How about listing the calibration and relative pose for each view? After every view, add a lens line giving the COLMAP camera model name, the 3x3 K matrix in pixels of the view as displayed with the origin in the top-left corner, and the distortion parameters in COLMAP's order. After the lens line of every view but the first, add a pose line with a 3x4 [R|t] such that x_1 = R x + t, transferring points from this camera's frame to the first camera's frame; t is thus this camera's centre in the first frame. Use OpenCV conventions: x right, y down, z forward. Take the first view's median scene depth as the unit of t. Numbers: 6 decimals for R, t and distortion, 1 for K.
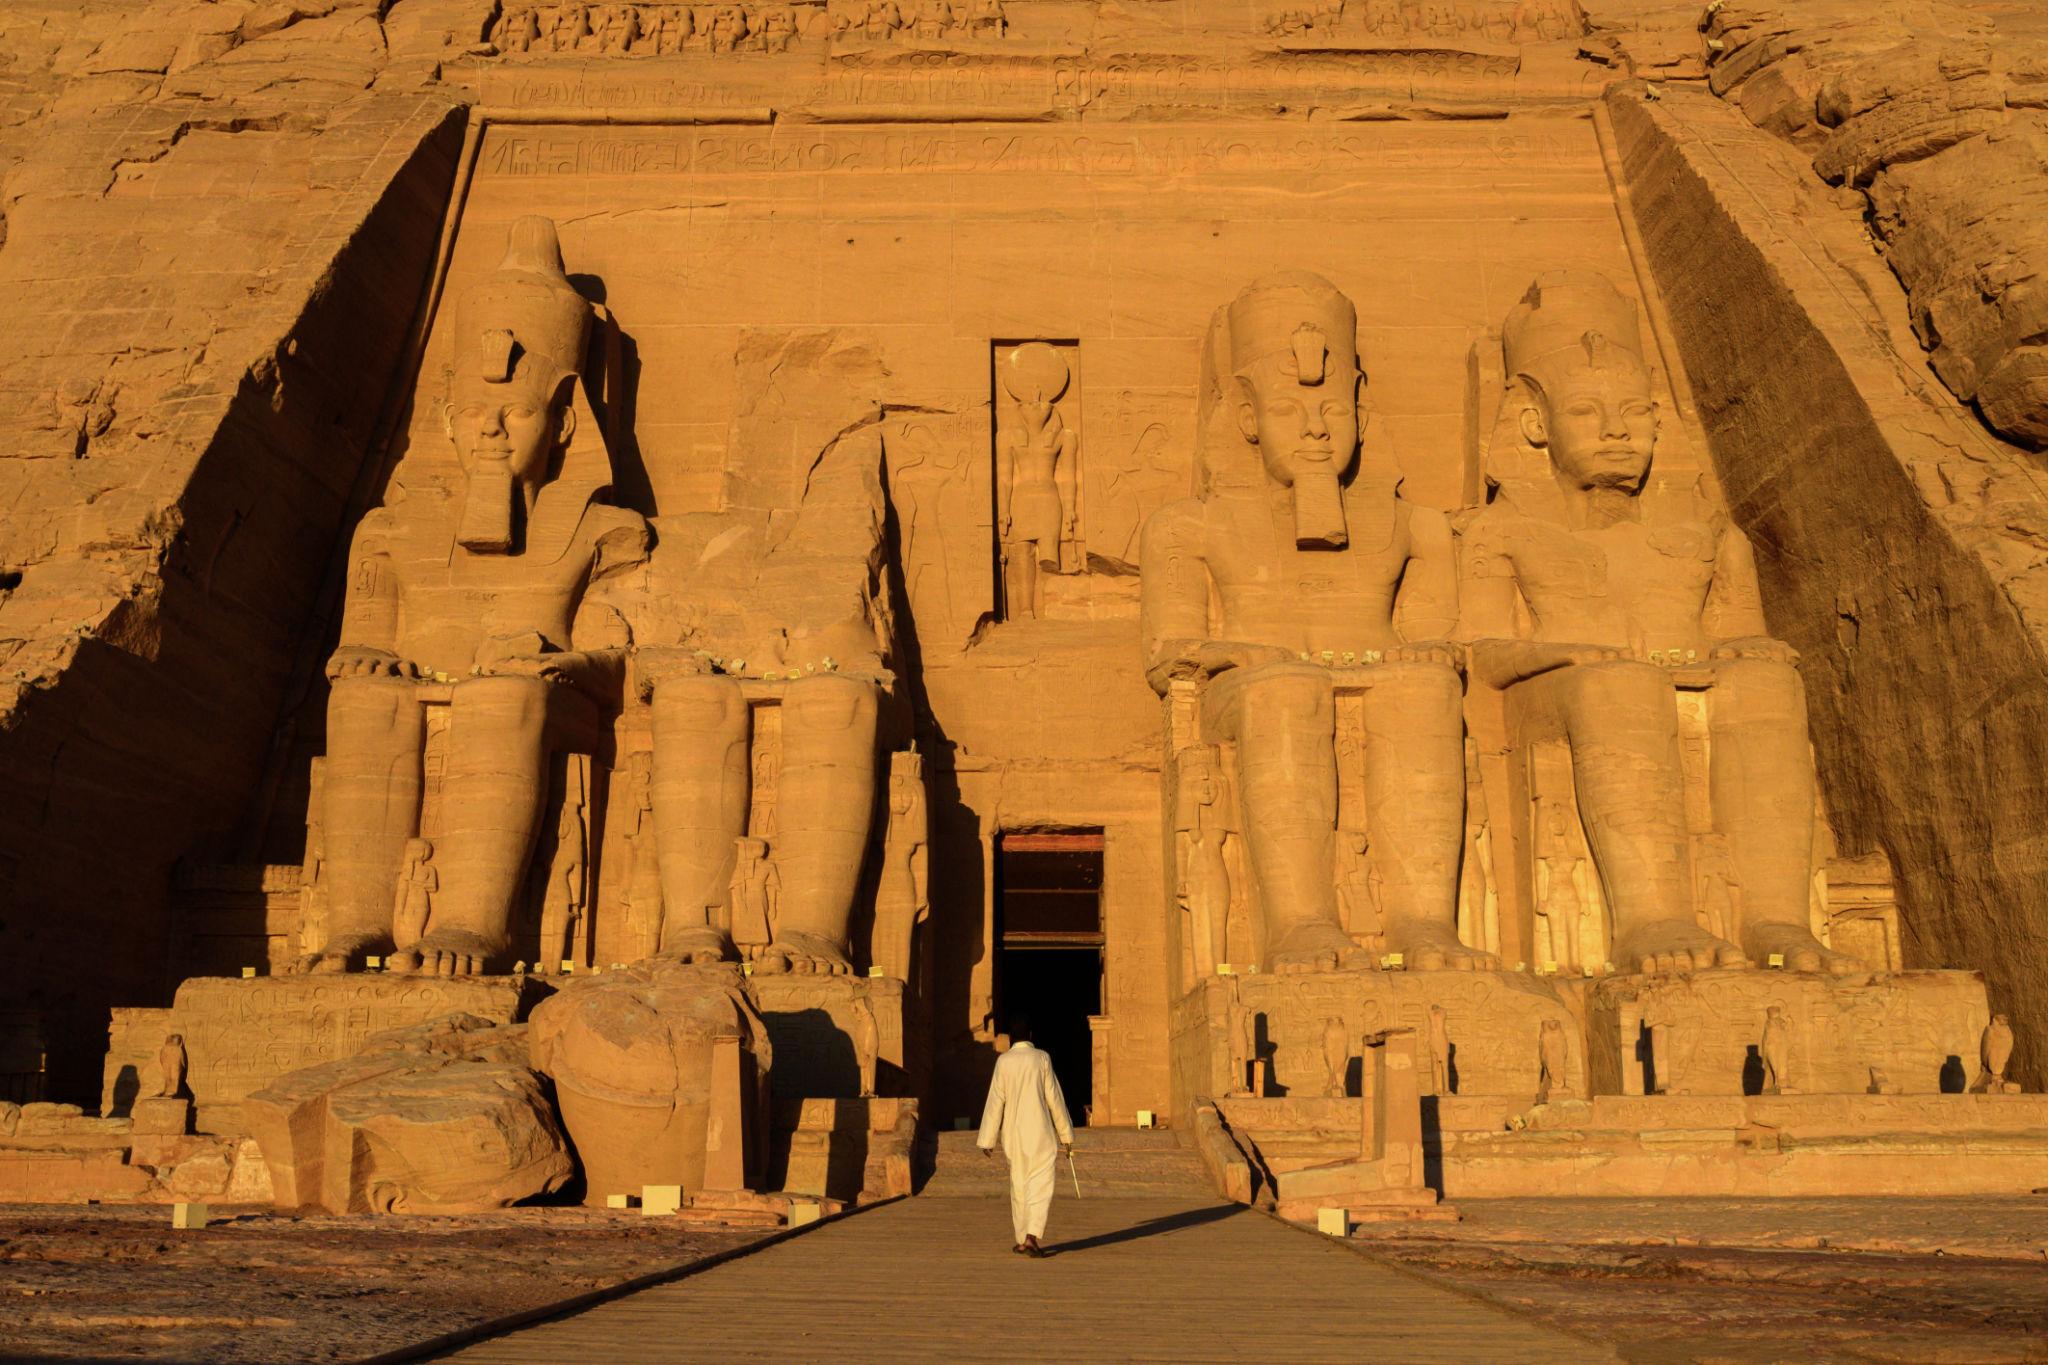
lens RADIAL K [[2315.8, 0, 938.5], [0, 2315.8, 679.2], [0, 0, 1]] dist [-0.004486, 0.019977]
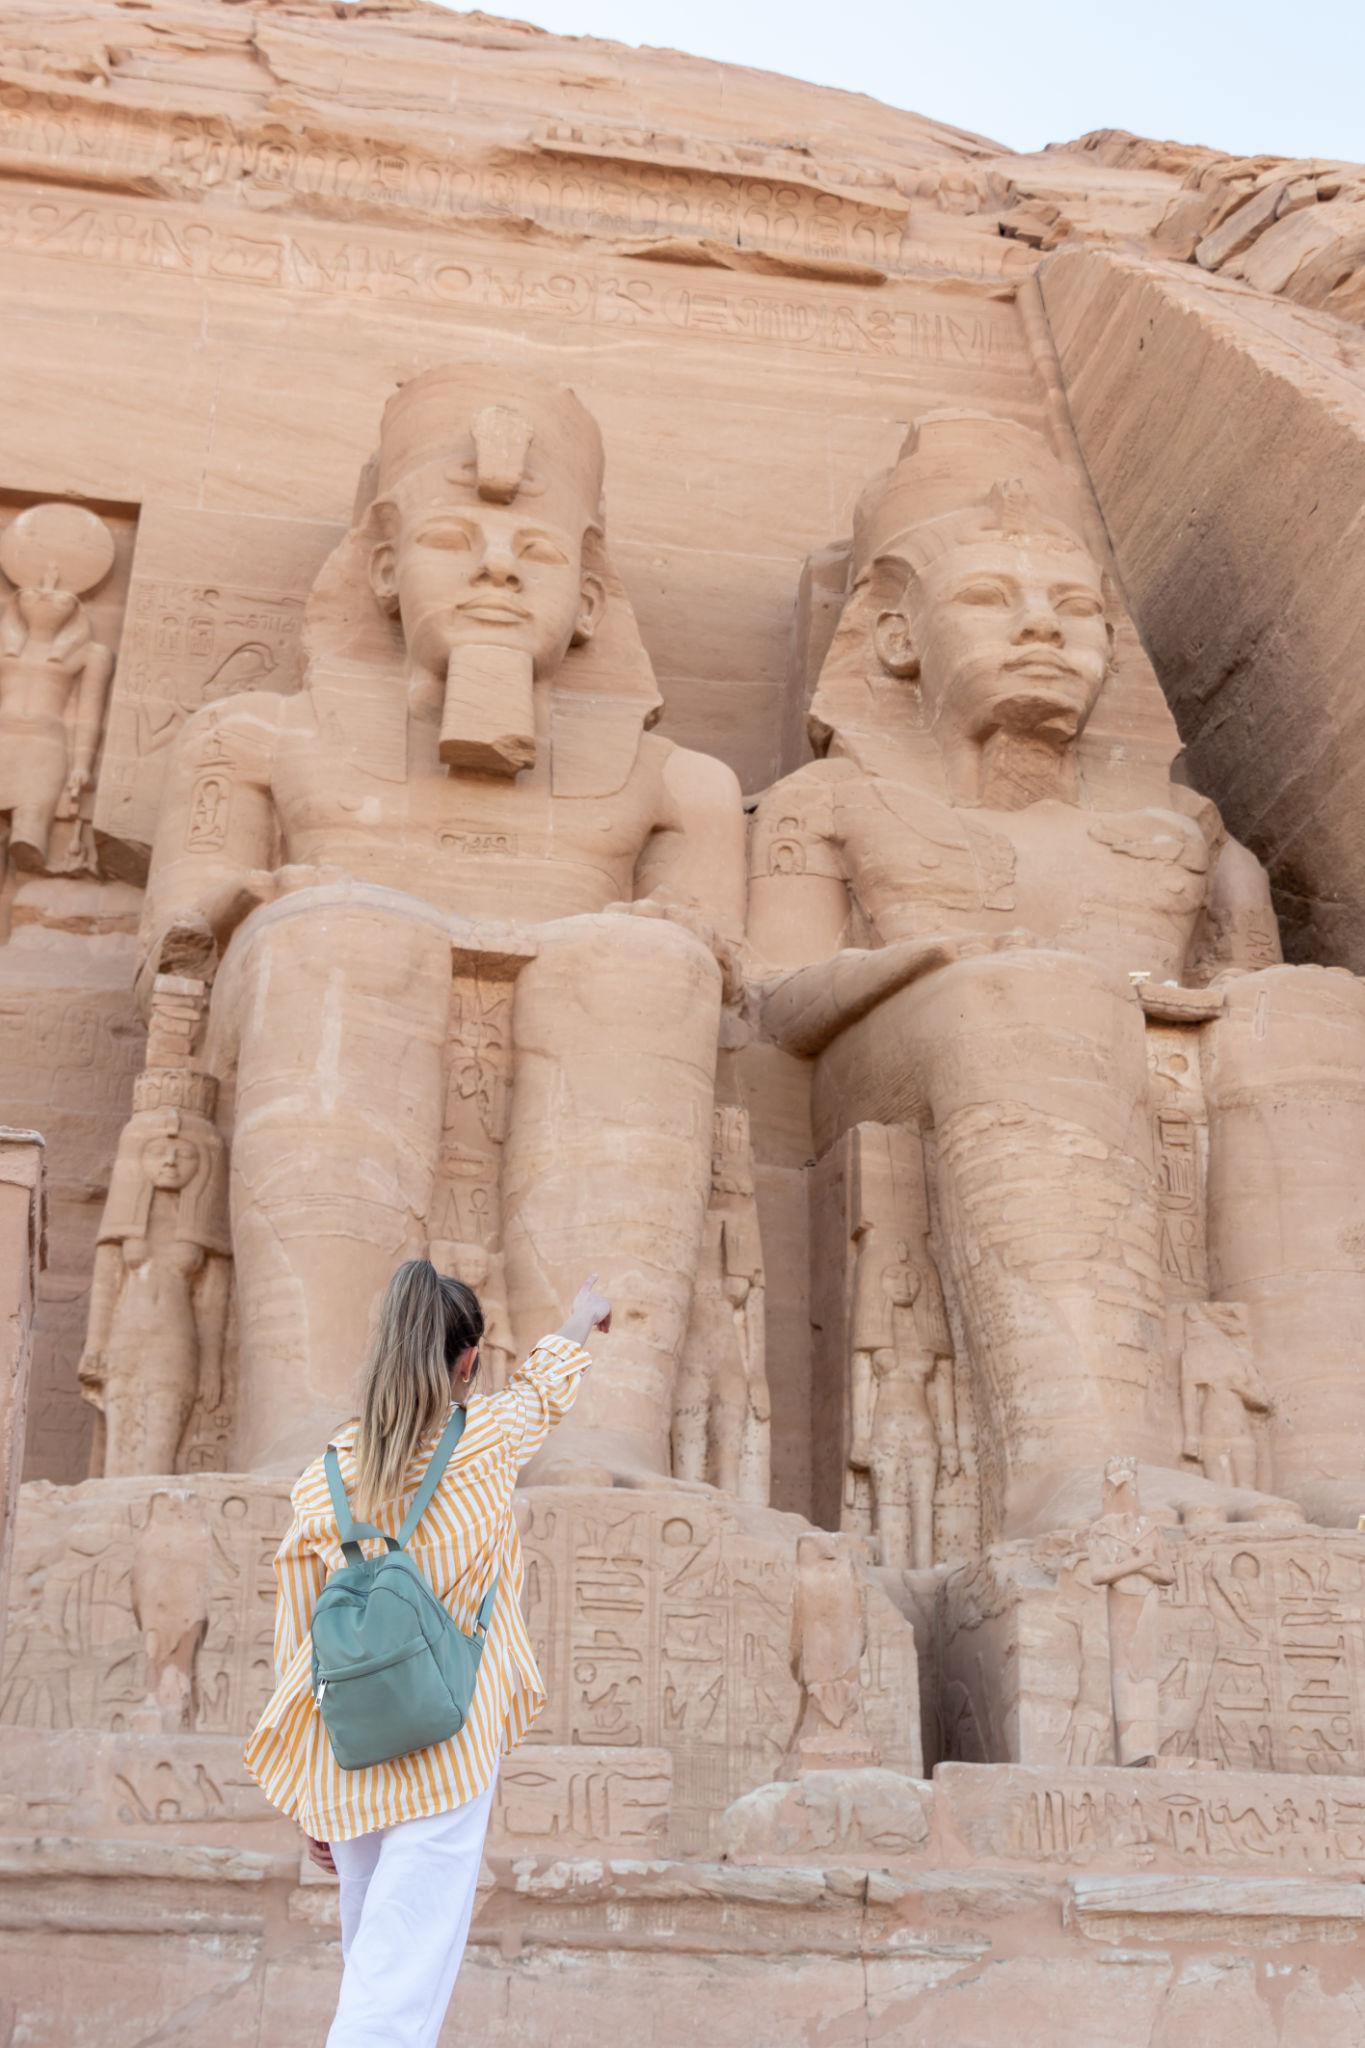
lens RADIAL K [[2523.8, 0, 682.5], [0, 2523.8, 1024.0], [0, 0, 1]] dist [-0.006292, -0.014807]
pose [[0.985357, 0.088670, 0.145636, 0.125762], [-0.060807, 0.980724, -0.185694, 0.097945], [-0.159294, 0.174119, 0.971755, 0.433722]]
